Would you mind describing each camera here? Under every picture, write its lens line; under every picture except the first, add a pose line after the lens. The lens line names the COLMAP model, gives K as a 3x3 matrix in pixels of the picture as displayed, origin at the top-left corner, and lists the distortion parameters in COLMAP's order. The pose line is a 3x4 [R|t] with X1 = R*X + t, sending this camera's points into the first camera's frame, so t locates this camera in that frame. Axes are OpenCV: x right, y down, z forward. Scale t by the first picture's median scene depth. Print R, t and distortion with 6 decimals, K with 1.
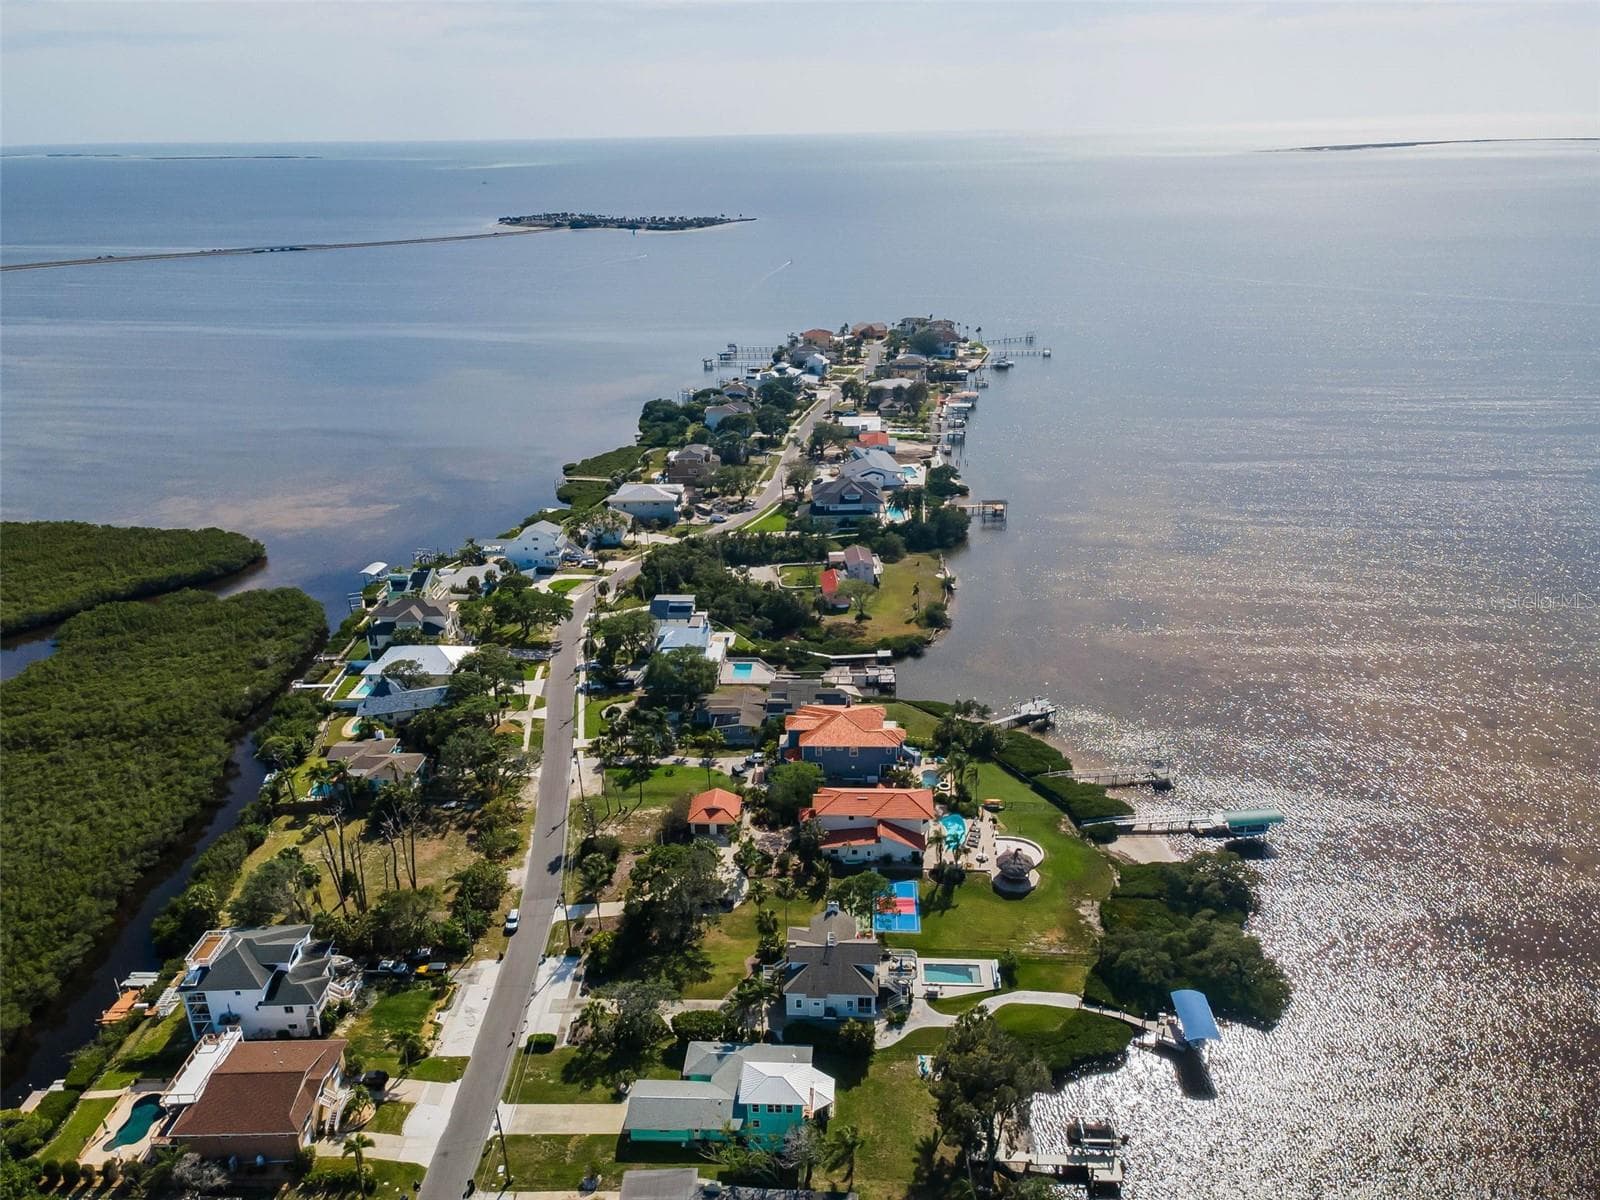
lens RADIAL K [[1162.4, 0, 800.0], [0, 1162.4, 600.0], [0, 0, 1]] dist [0.046830, -0.002997]
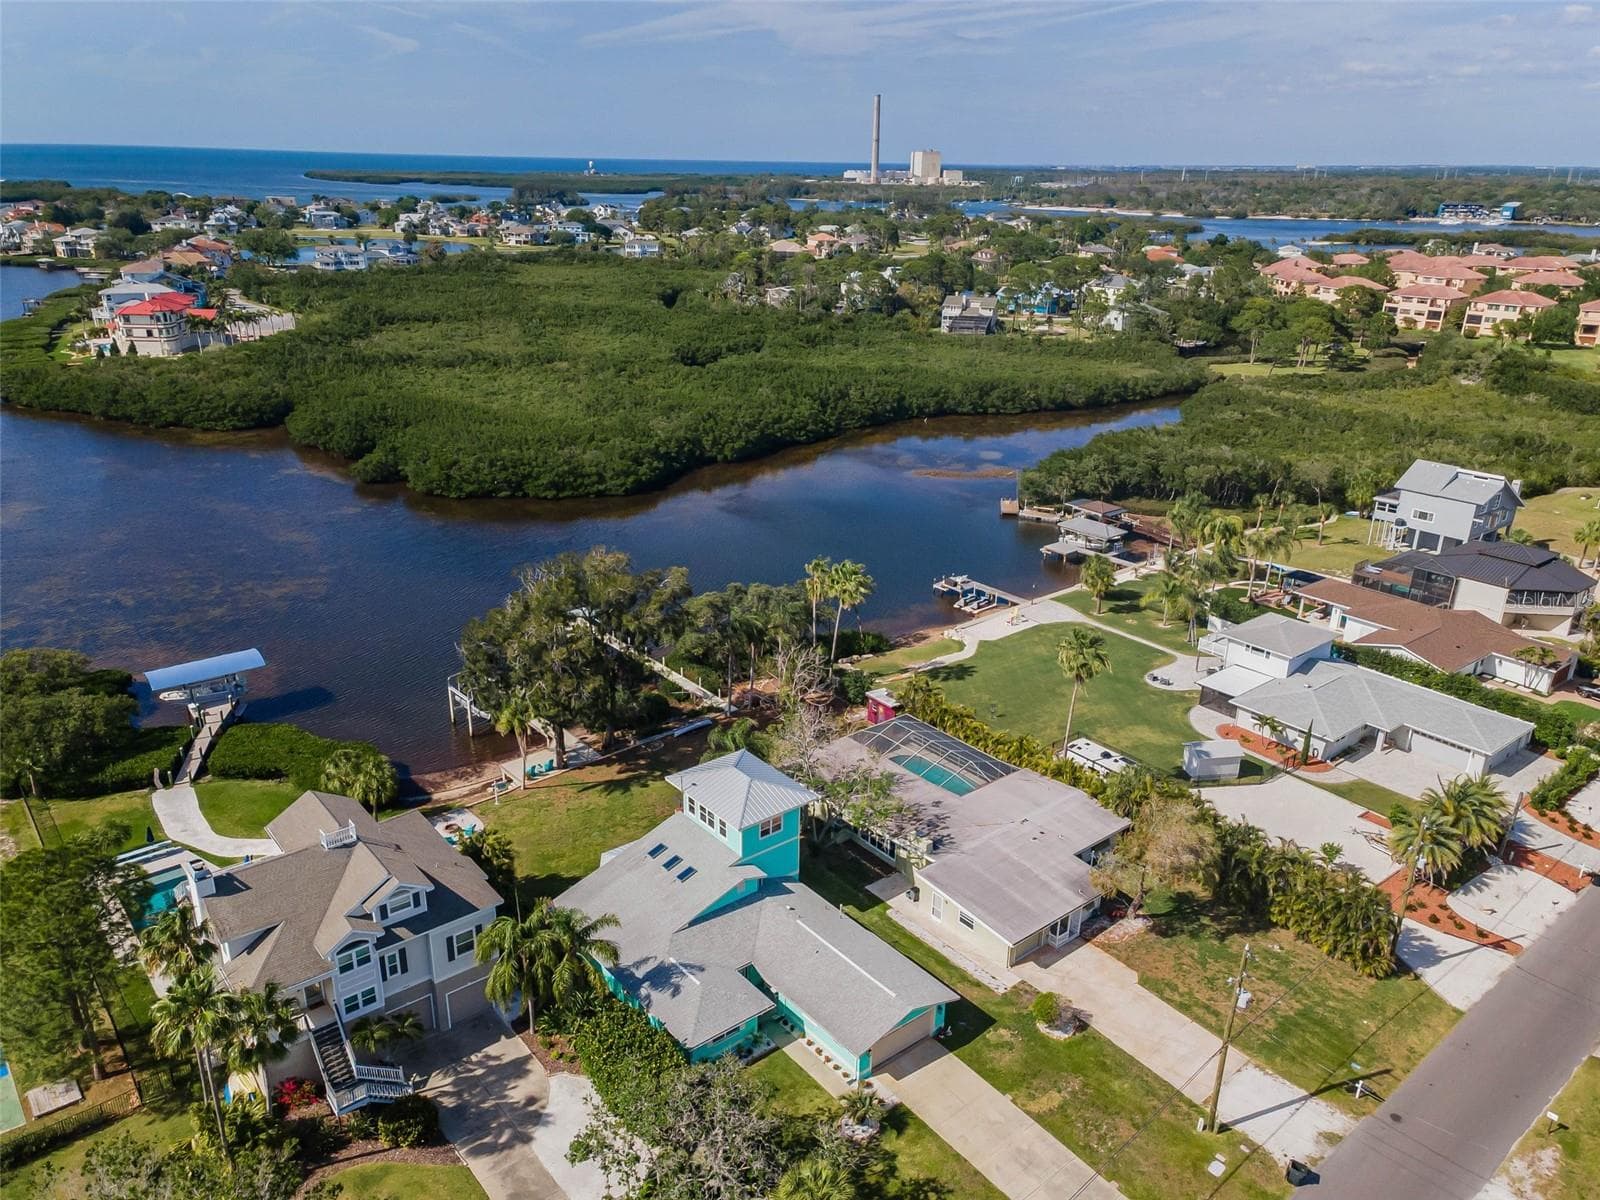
lens RADIAL K [[1162.4, 0, 800.0], [0, 1162.4, 600.0], [0, 0, 1]] dist [0.046830, -0.002997]
pose [[-0.673730, -0.255328, 0.693466, -0.334223], [0.265893, 0.791804, 0.549861, 0.041339], [-0.689484, 0.554846, -0.465572, 1.002931]]
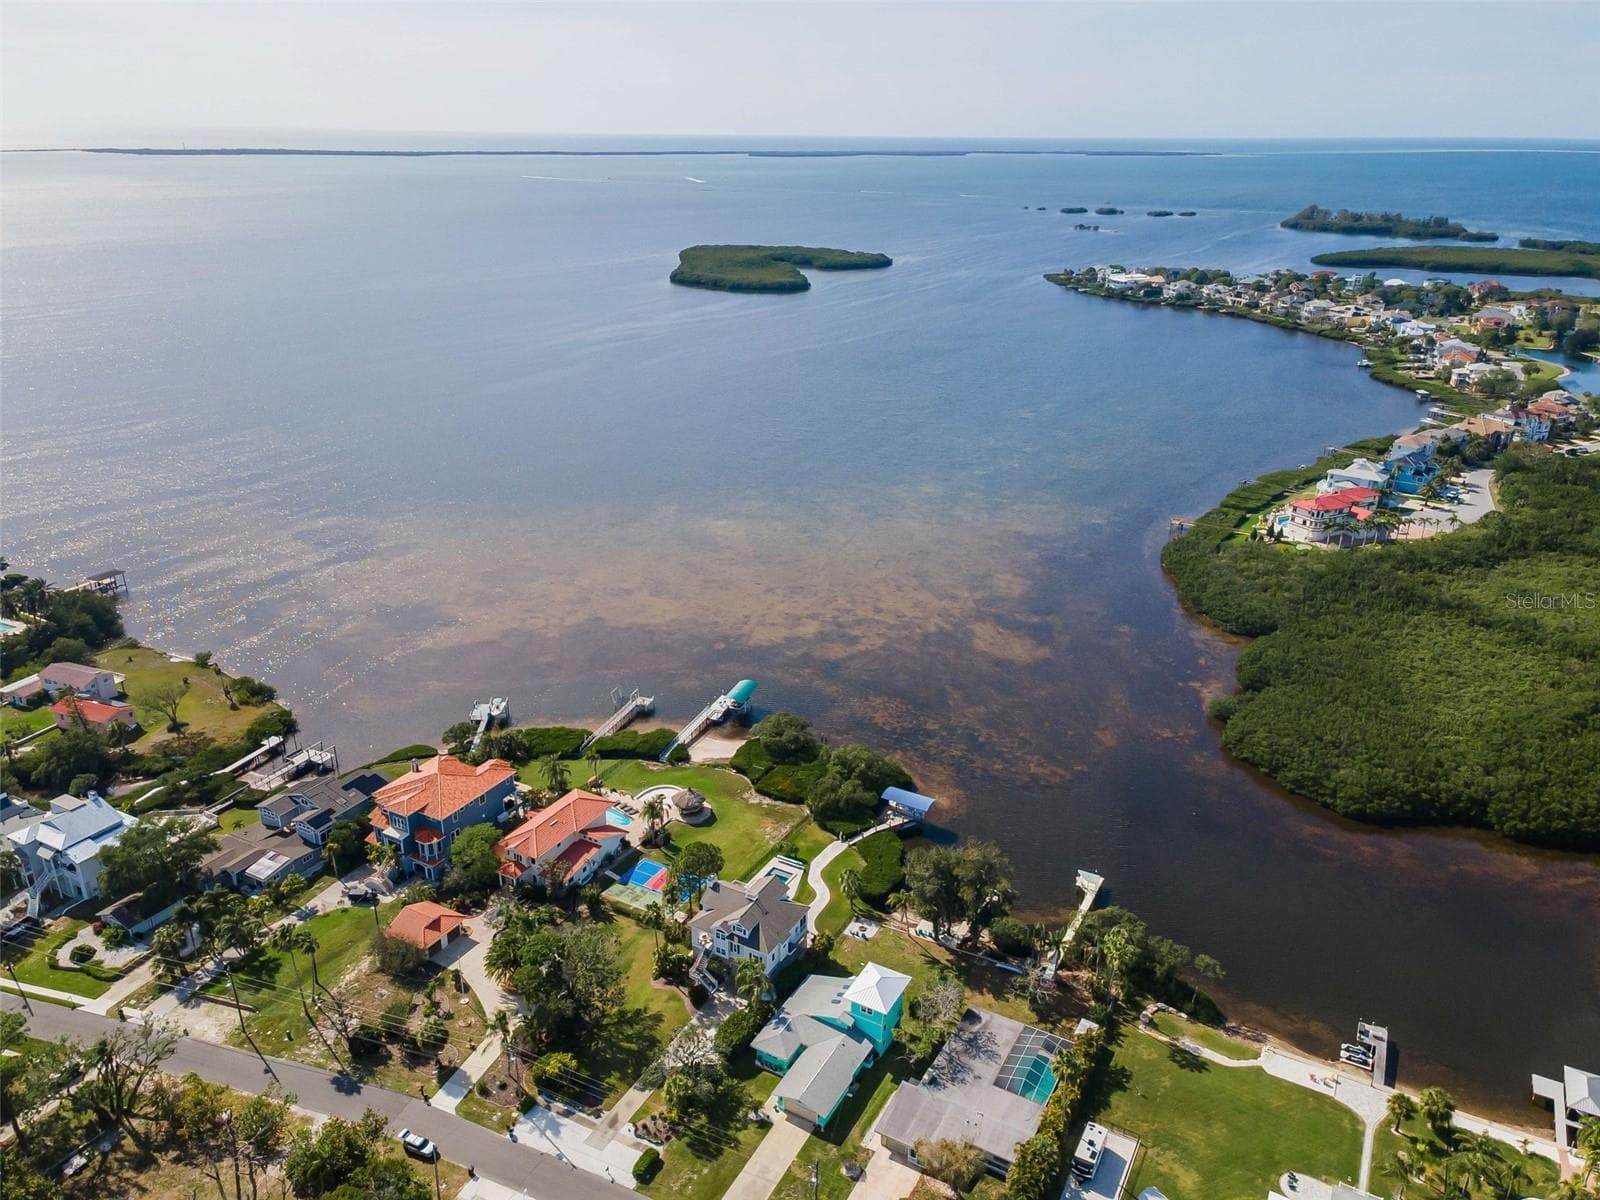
lens RADIAL K [[1162.4, 0, 800.0], [0, 1162.4, 600.0], [0, 0, 1]] dist [0.046830, -0.002997]
pose [[0.439595, -0.312954, 0.841912, -0.752675], [0.315605, 0.931386, 0.181423, -0.141522], [-0.840922, 0.185959, 0.508202, 0.352130]]
